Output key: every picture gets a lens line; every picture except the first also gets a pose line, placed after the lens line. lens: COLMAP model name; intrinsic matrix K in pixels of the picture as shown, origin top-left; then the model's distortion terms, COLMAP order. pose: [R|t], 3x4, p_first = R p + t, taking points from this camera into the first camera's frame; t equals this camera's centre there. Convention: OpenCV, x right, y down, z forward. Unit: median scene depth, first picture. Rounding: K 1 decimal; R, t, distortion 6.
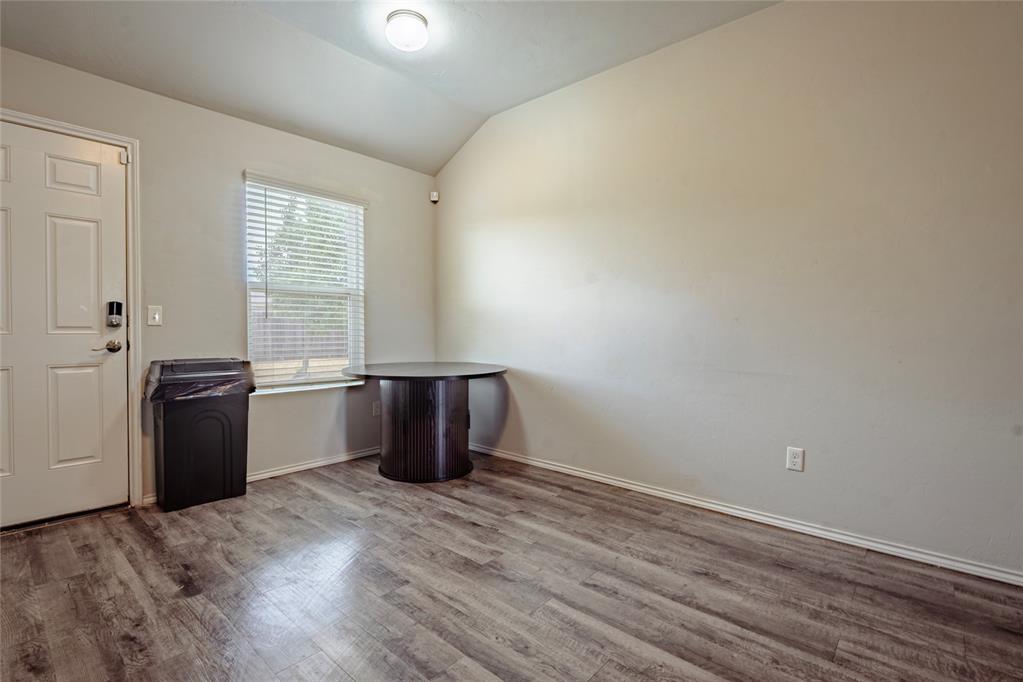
lens RADIAL K [[477.5, 0, 496.6], [0, 477.5, 330.0], [0, 0, 1]] dist [-0.012067, 0.001797]
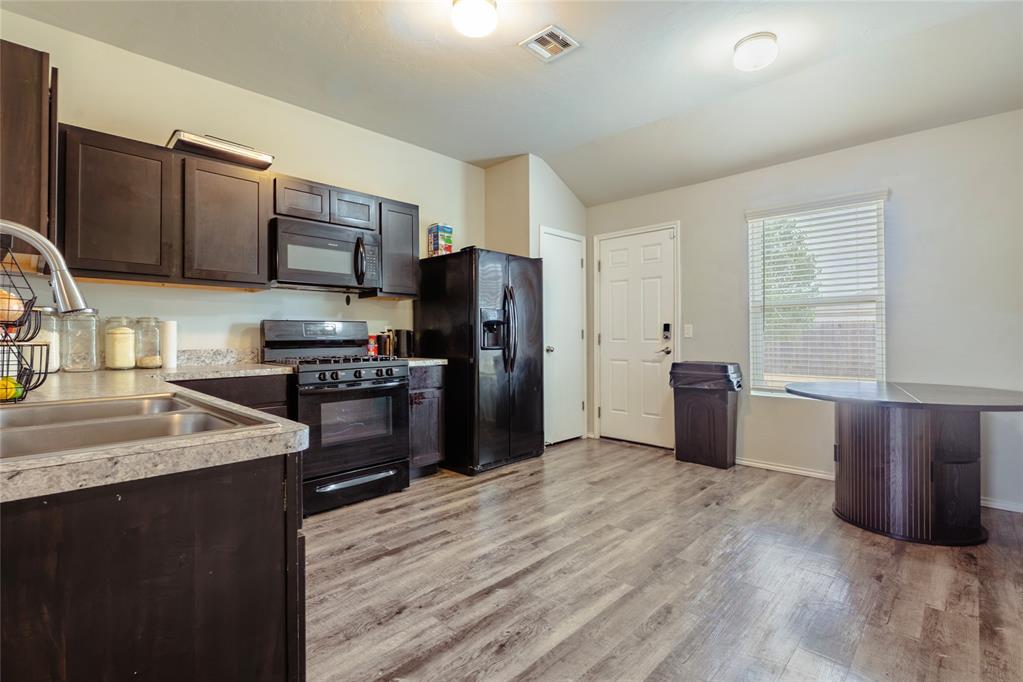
lens RADIAL K [[477.5, 0, 527.8], [0, 477.5, 327.2], [0, 0, 1]] dist [-0.012067, 0.001797]
pose [[-0.005548, -0.025772, -0.999652, 0.867836], [-0.005533, 0.999653, -0.025742, -0.000786], [0.999969, 0.005388, -0.005689, 0.538984]]
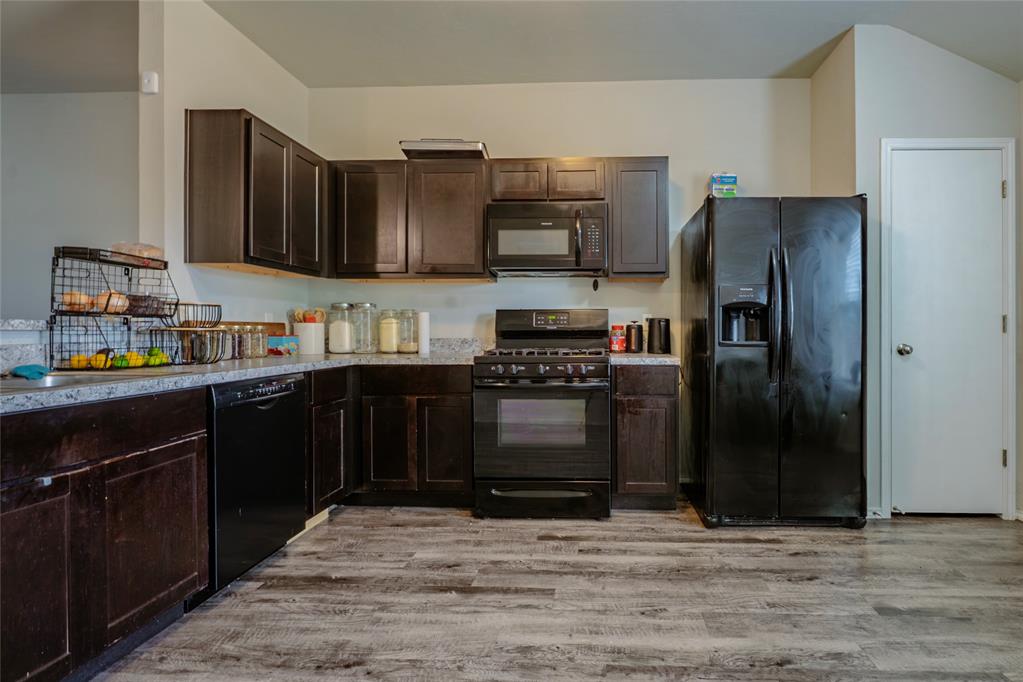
lens RADIAL K [[511.5, 0, 581.7], [0, 511.5, 328.3], [0, 0, 1]] dist [-0.009727, 0.001303]
pose [[-0.761927, -0.009347, -0.647595, 0.342628], [-0.011965, 0.999928, -0.000354, -0.001721], [0.647552, 0.007479, -0.761984, 0.983429]]
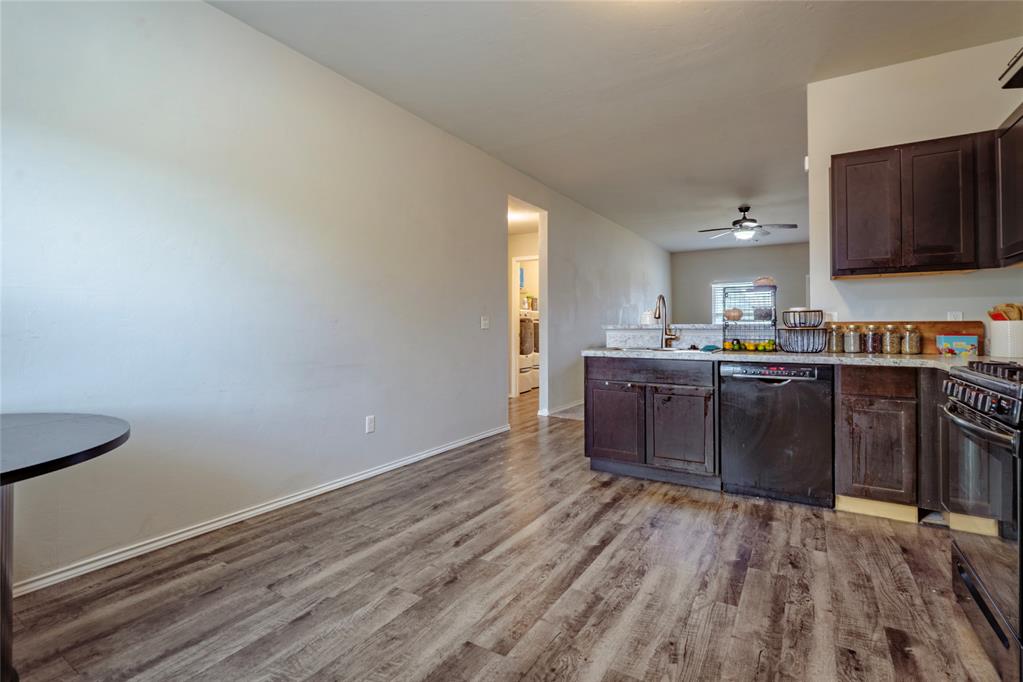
lens RADIAL K [[477.5, 0, 511.1], [0, 477.5, 313.3], [0, 0, 1]] dist [-0.012067, 0.001797]
pose [[-0.174446, 0.023216, 0.984393, -0.761180], [0.010481, 0.999709, -0.021720, -0.011981], [-0.984611, 0.006529, -0.174639, 0.799901]]
